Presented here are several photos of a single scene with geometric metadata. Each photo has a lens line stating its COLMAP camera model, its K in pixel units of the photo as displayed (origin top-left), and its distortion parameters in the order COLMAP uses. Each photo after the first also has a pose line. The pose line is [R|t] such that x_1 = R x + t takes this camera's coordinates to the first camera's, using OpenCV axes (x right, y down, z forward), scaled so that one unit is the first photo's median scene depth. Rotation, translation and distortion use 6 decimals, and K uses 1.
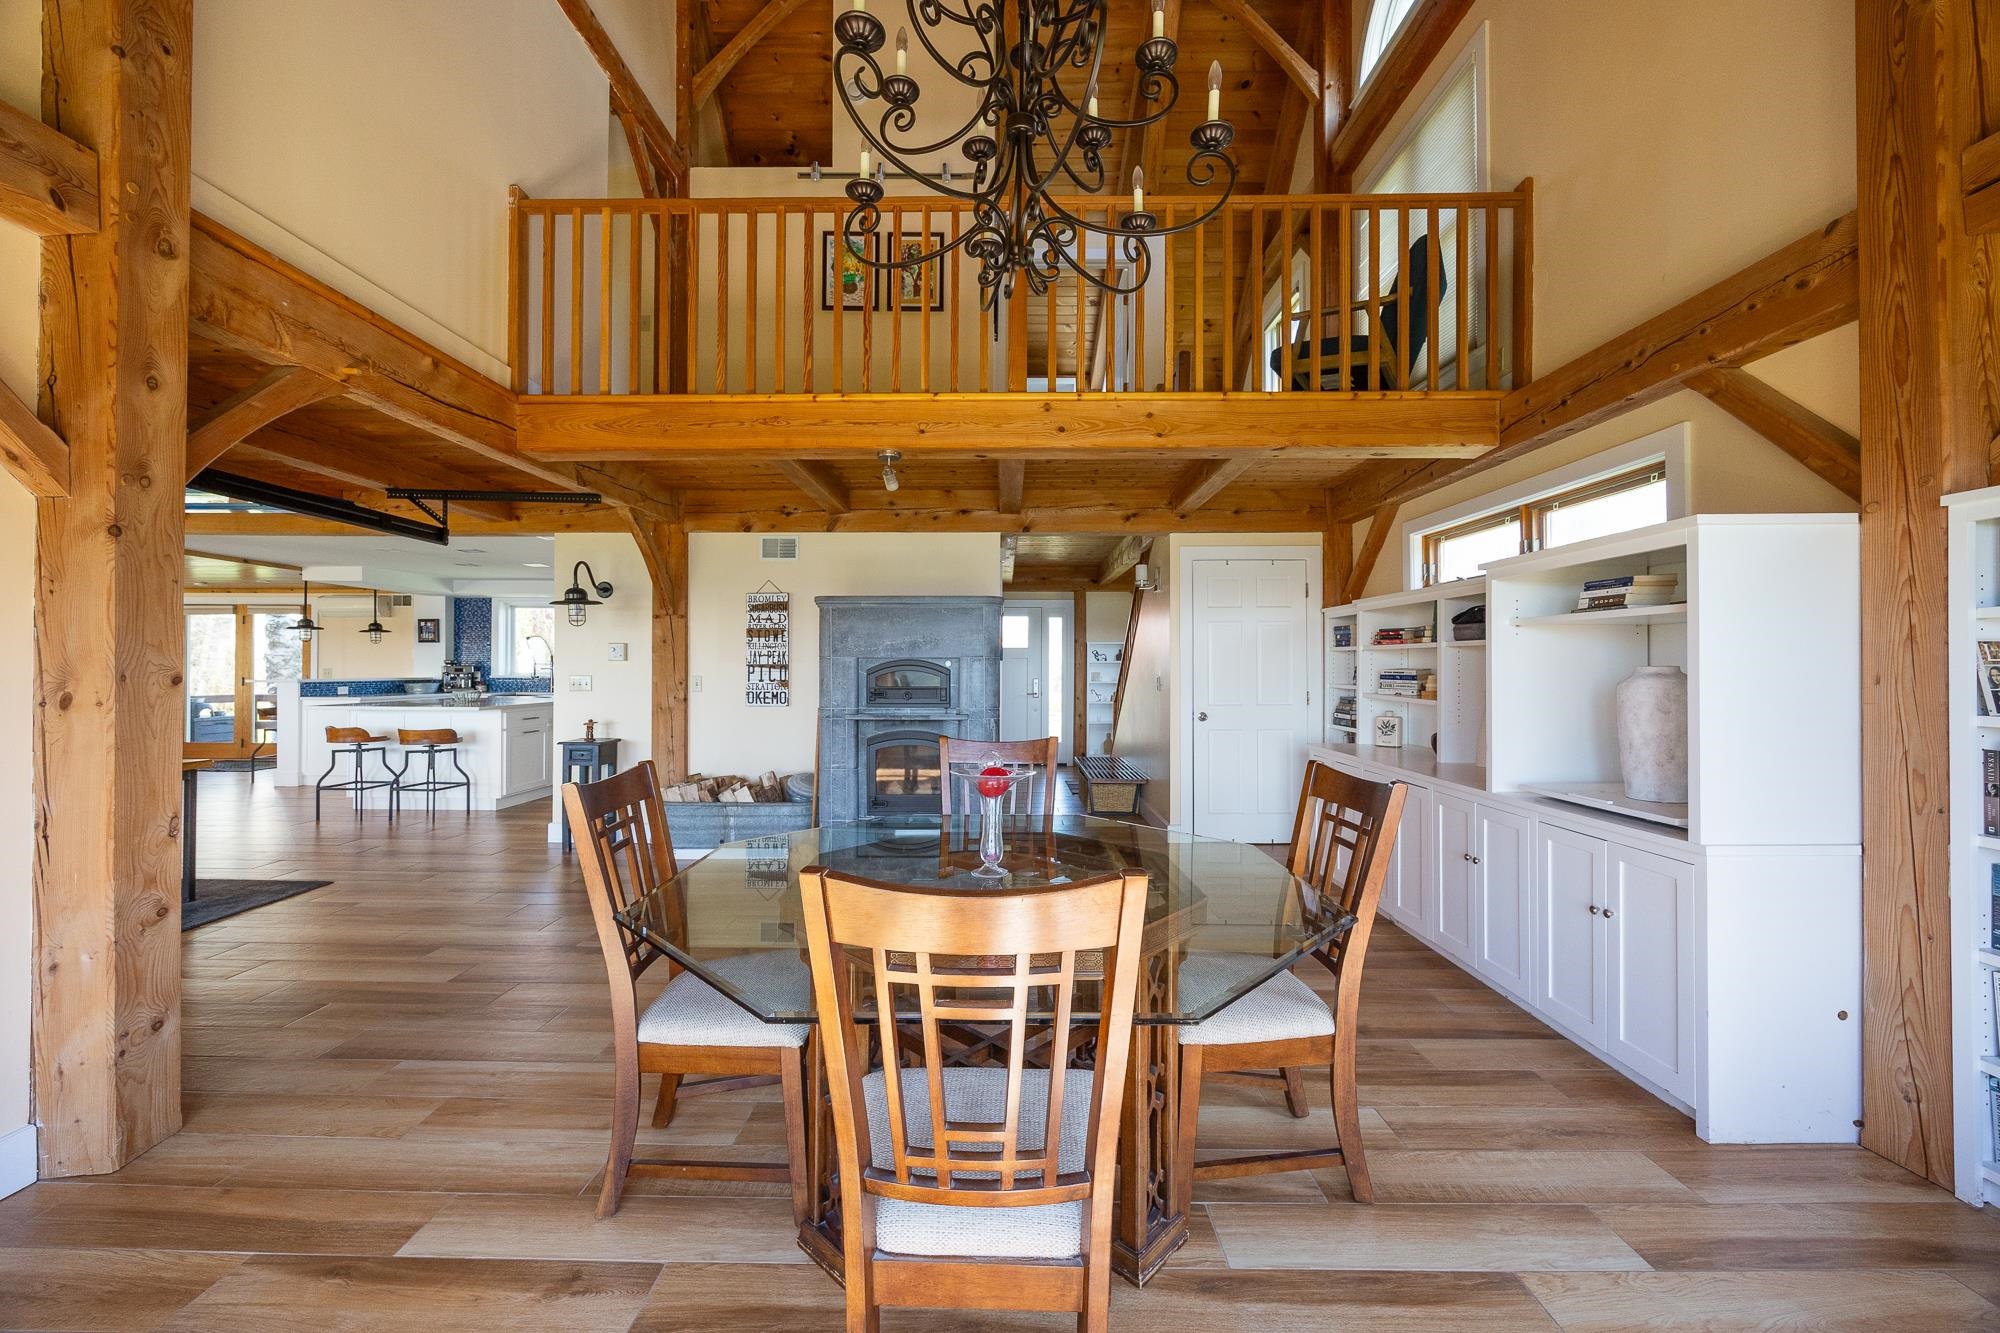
lens RADIAL K [[779.5, 0, 1000.0], [0, 779.5, 666.5], [0, 0, 1]] dist [0.001321, 0.000216]
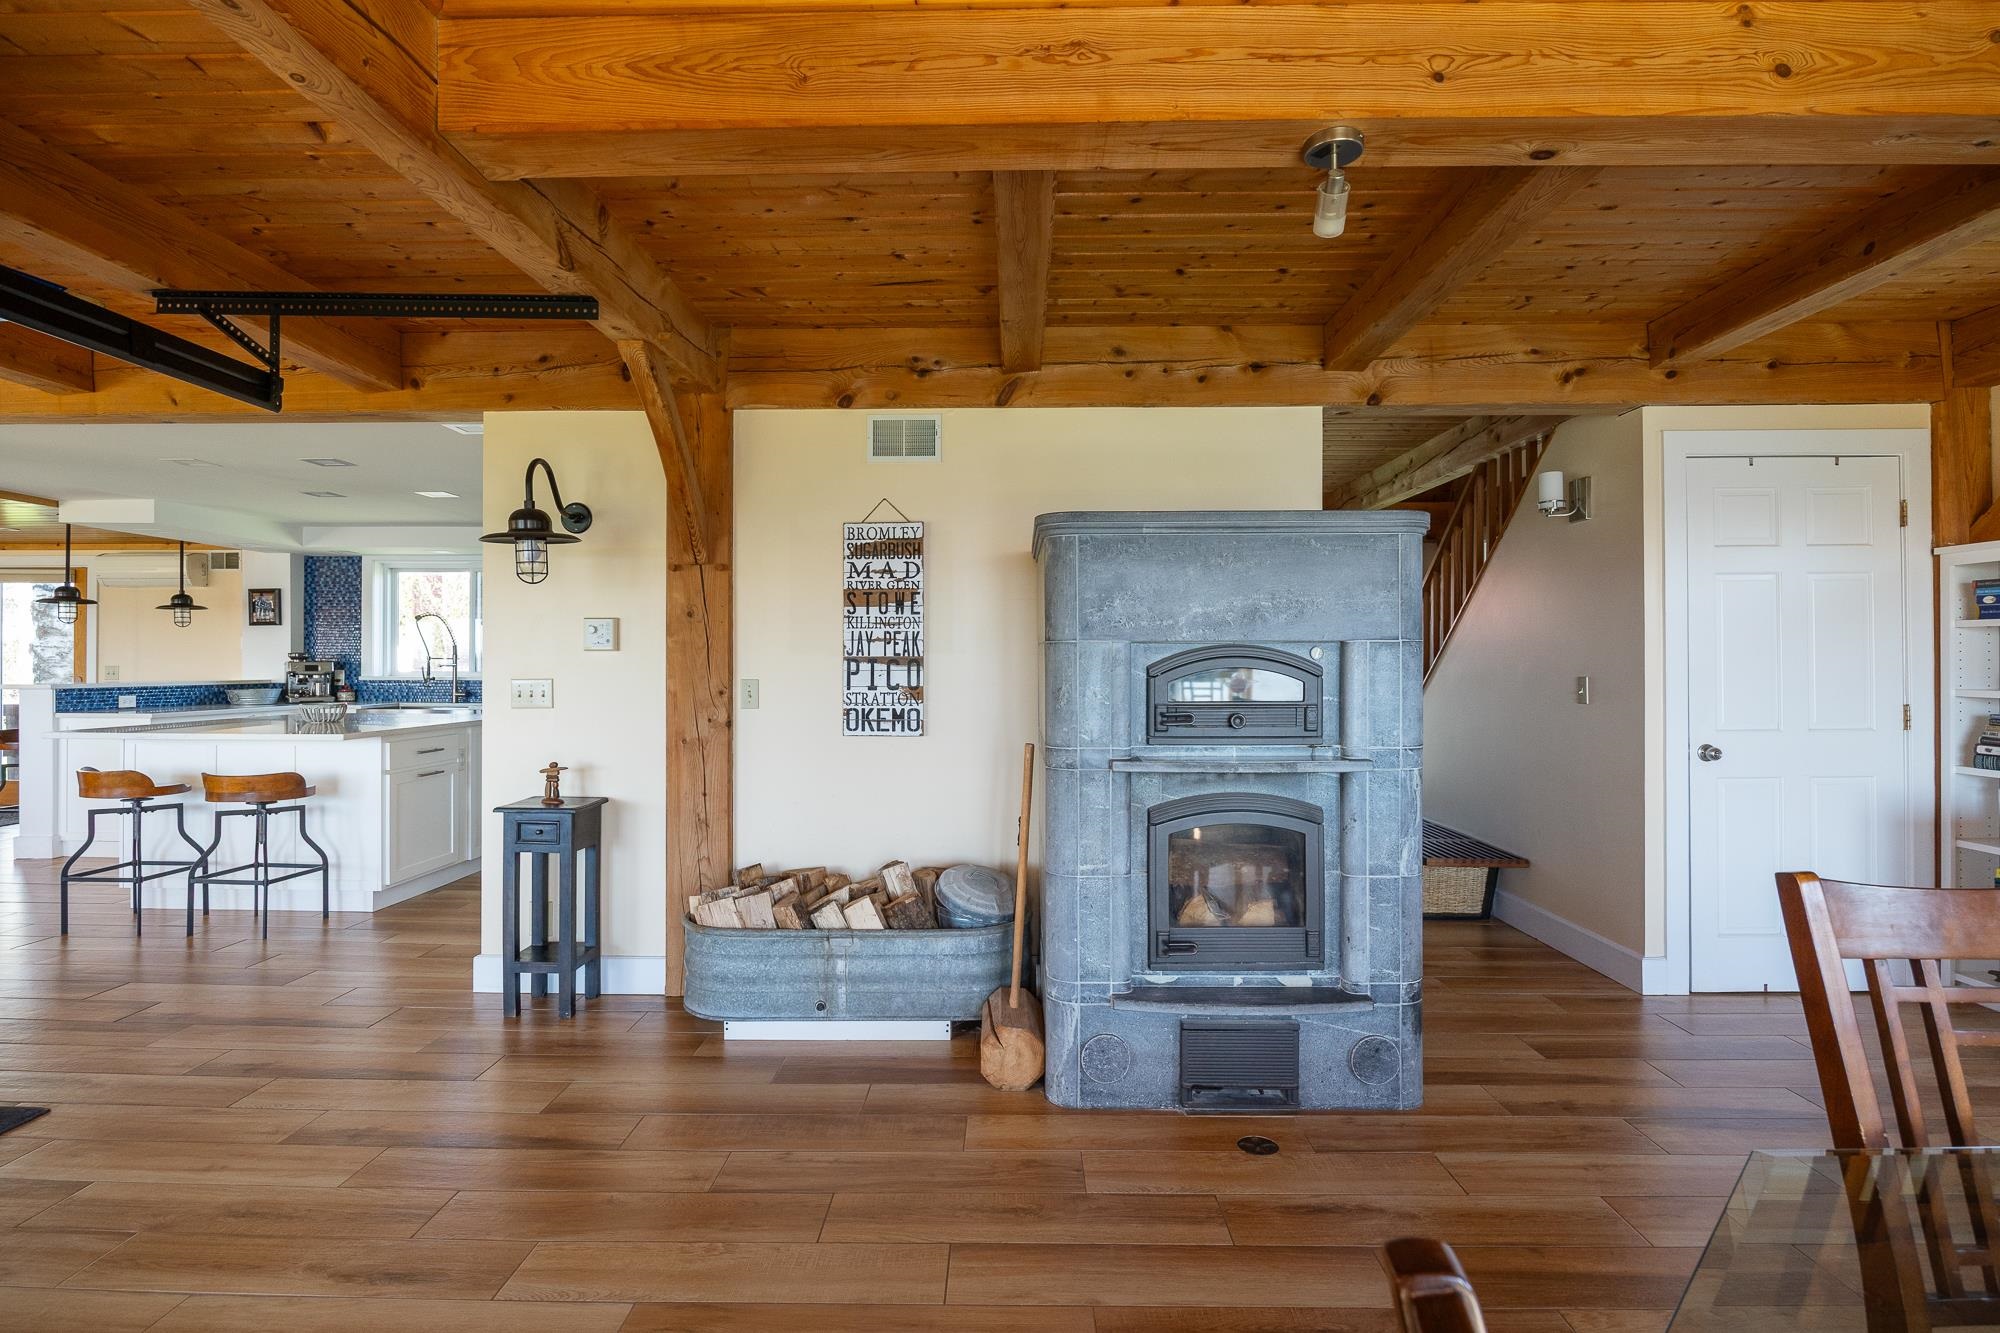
lens RADIAL K [[1003.7, 0, 999.3], [0, 1003.7, 661.2], [0, 0, 1]] dist [-0.005348, -0.001632]
pose [[0.999969, -0.002349, -0.007518, -0.213953], [0.002347, 0.999997, -0.000270, 0.000552], [0.007518, 0.000252, 0.999972, 0.317947]]
